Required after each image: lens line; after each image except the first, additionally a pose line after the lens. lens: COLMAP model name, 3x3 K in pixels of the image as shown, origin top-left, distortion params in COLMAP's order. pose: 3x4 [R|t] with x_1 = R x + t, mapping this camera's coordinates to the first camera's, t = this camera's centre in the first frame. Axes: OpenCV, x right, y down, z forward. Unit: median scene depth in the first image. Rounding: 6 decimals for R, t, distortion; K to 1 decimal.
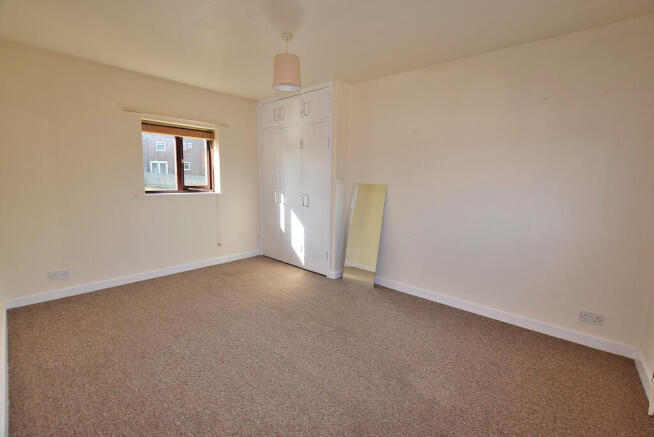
lens RADIAL K [[297.1, 0, 333.0], [0, 297.1, 217.8], [0, 0, 1]] dist [-0.037509, 0.000154]
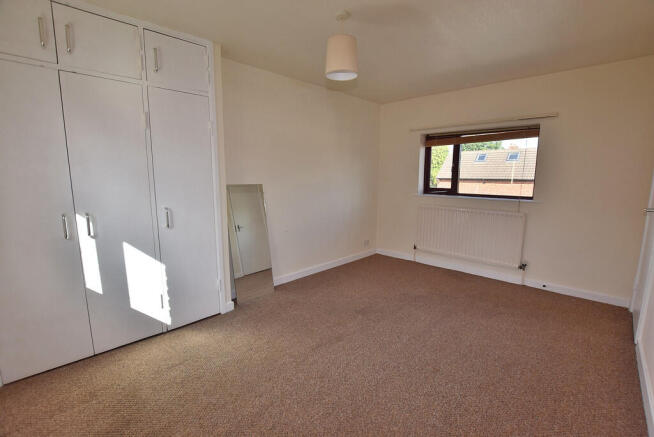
lens RADIAL K [[297.1, 0, 333.0], [0, 297.1, 217.8], [0, 0, 1]] dist [-0.037509, 0.000154]
pose [[0.015389, -0.170027, 0.985319, -0.651432], [0.115597, 0.979131, 0.167153, -0.116068], [-0.993177, 0.111328, 0.034723, 0.637735]]
